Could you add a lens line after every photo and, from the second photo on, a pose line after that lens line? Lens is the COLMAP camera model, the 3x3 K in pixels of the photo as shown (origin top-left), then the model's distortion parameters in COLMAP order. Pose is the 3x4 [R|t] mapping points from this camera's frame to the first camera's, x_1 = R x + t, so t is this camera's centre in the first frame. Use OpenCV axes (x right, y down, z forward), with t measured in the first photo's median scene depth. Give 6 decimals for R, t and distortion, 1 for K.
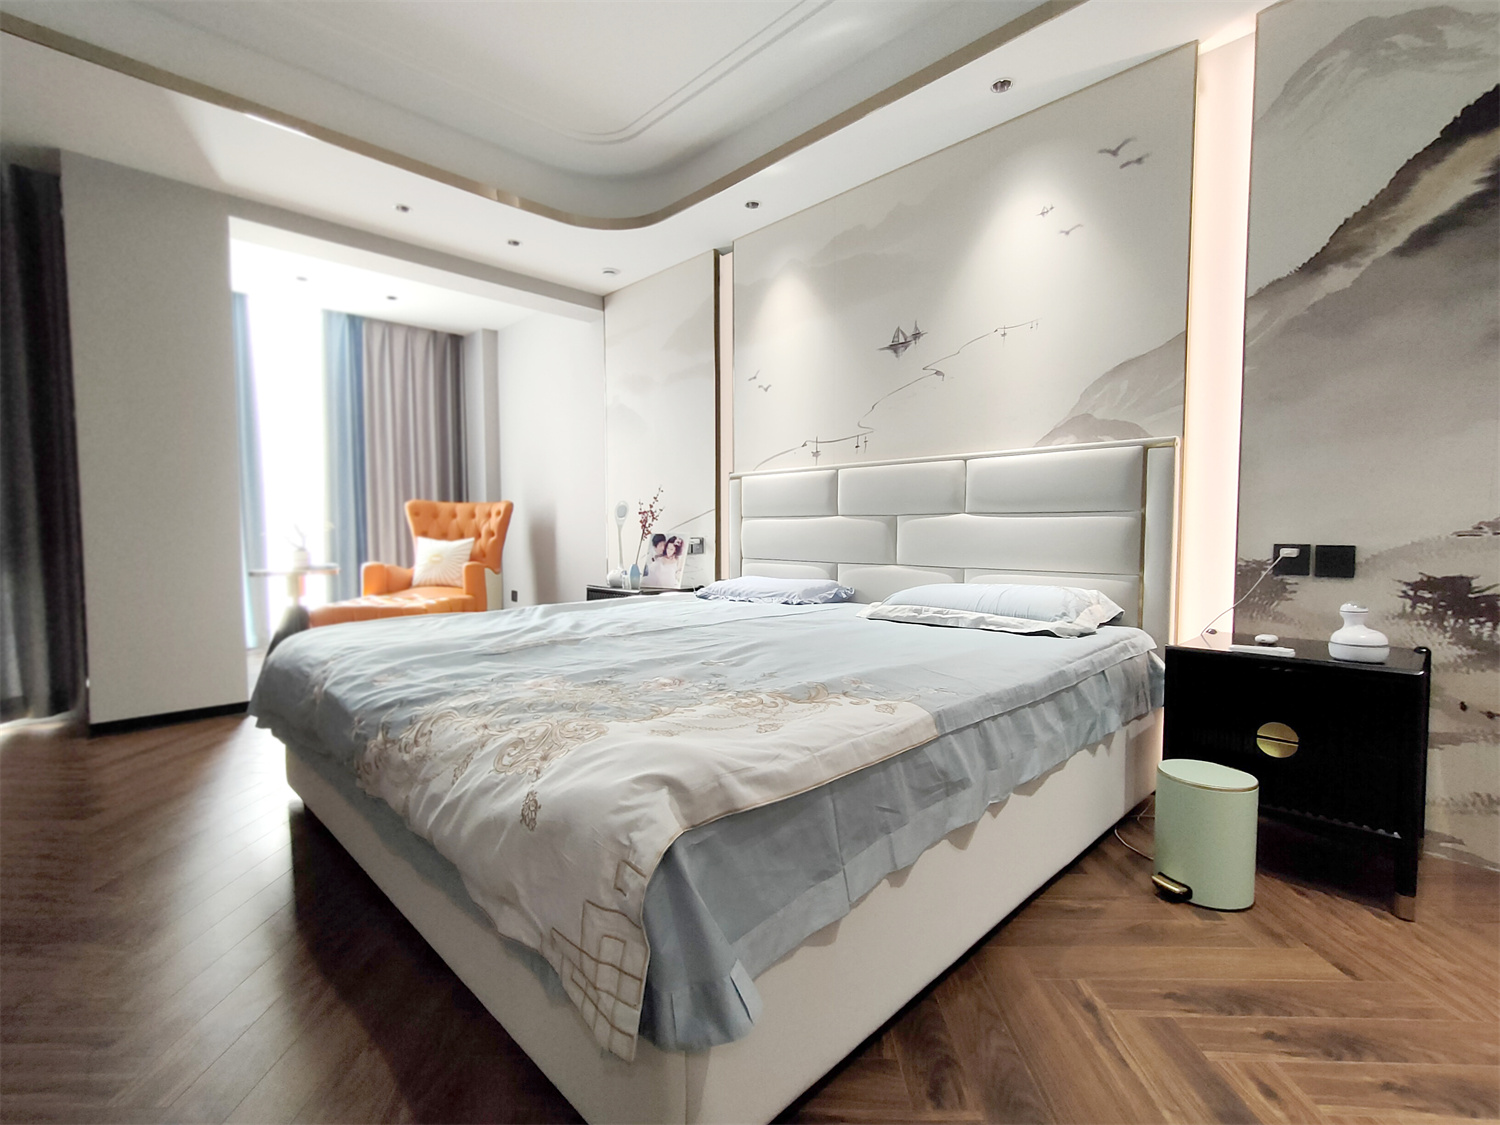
lens RADIAL K [[683.4, 0, 752.2], [0, 683.4, 567.1], [0, 0, 1]] dist [0.001178, 0.001459]
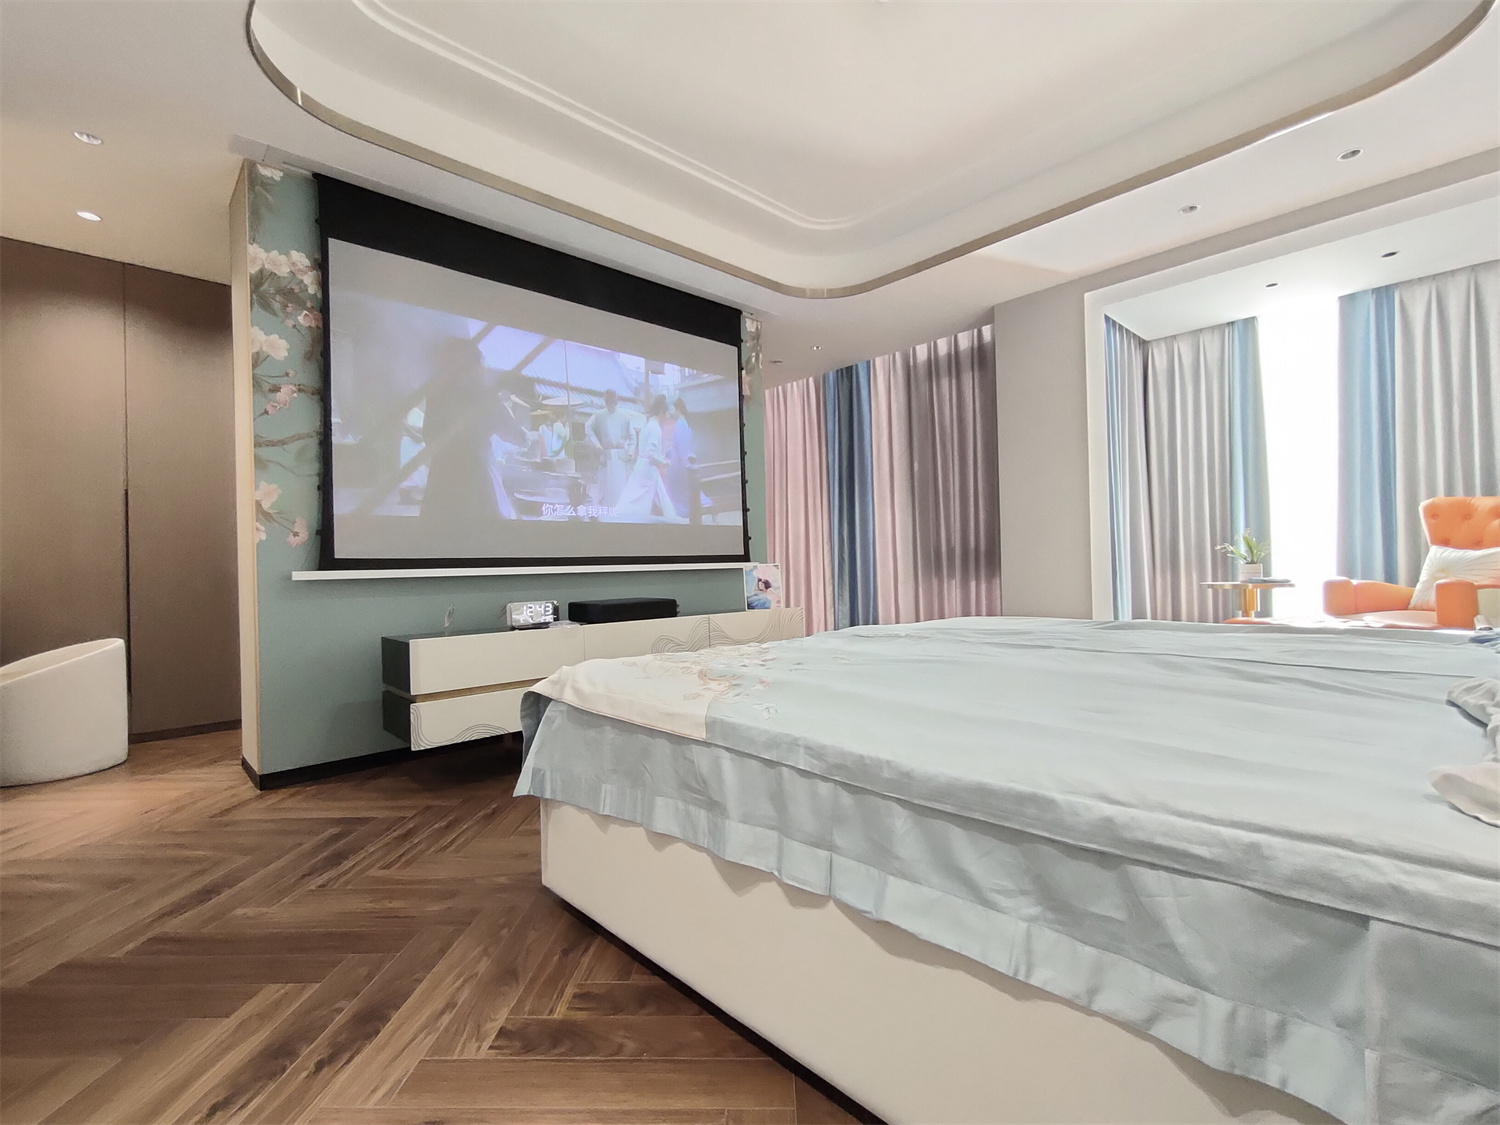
lens RADIAL K [[683.4, 0, 752.2], [0, 683.4, 567.1], [0, 0, 1]] dist [0.001178, 0.001459]
pose [[-0.024869, -0.003237, -0.999685, 1.203632], [-0.025701, 0.999666, -0.002597, 0.005986], [0.999360, 0.025628, -0.024944, 1.065257]]
